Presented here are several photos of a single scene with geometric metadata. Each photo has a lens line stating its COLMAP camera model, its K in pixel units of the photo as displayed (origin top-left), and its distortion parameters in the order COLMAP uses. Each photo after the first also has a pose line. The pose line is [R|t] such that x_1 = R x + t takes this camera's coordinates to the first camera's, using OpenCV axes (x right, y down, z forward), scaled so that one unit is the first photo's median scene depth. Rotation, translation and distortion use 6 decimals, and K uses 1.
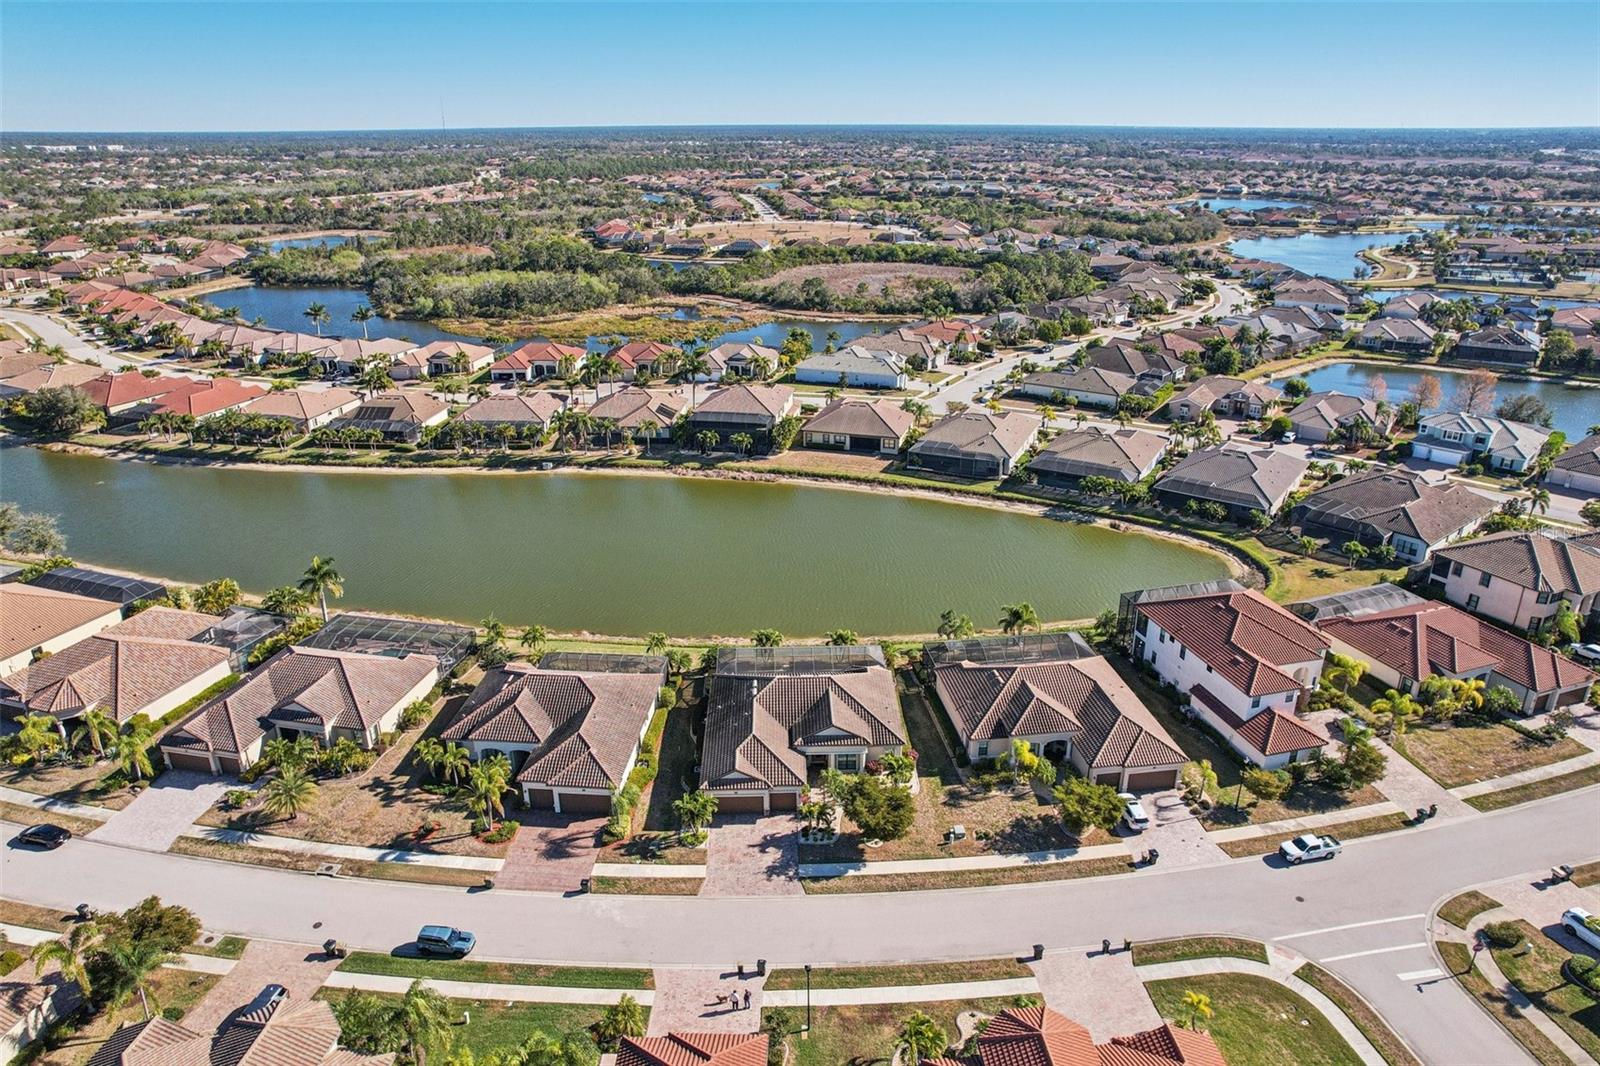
lens RADIAL K [[1034.1, 0, 800.0], [0, 1034.1, 533.0], [0, 0, 1]] dist [-0.038162, -0.000074]
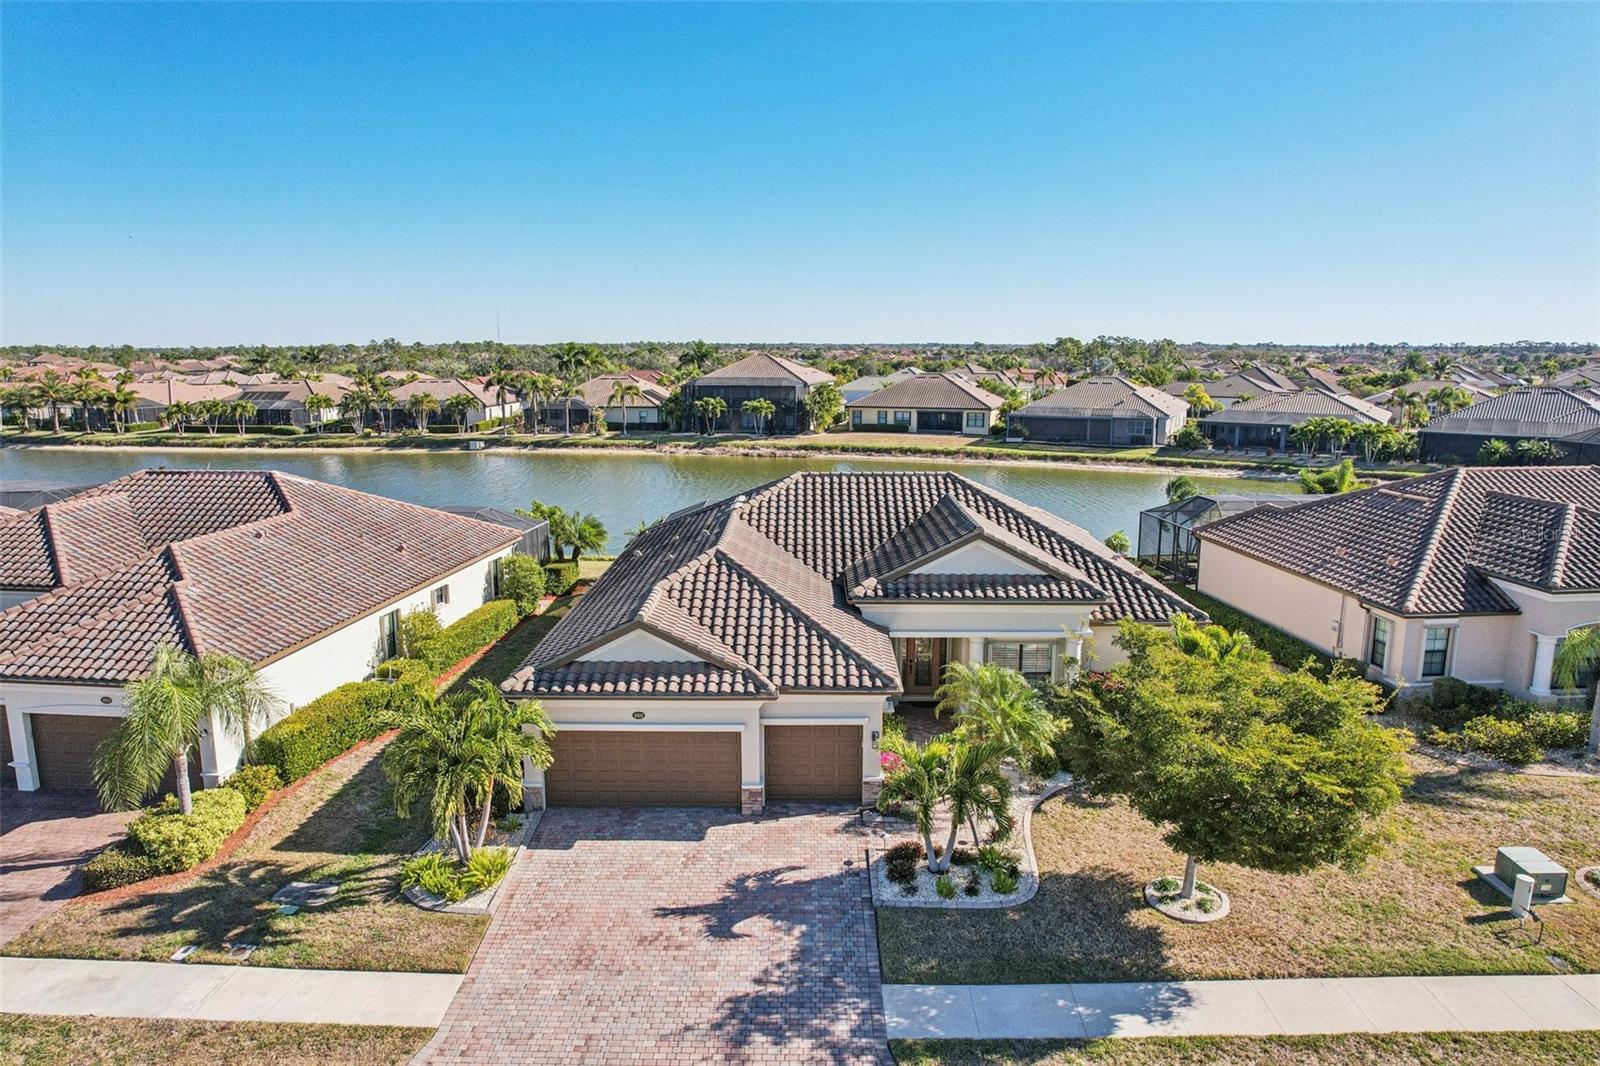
lens RADIAL K [[1032.0, 0, 800.0], [0, 1032.0, 533.0], [0, 0, 1]] dist [-0.078186, 0.070389]
pose [[0.999357, 0.011697, -0.033898, -0.011169], [-0.018182, 0.980067, -0.197833, 0.248638], [0.030908, 0.198322, 0.979649, 0.706010]]
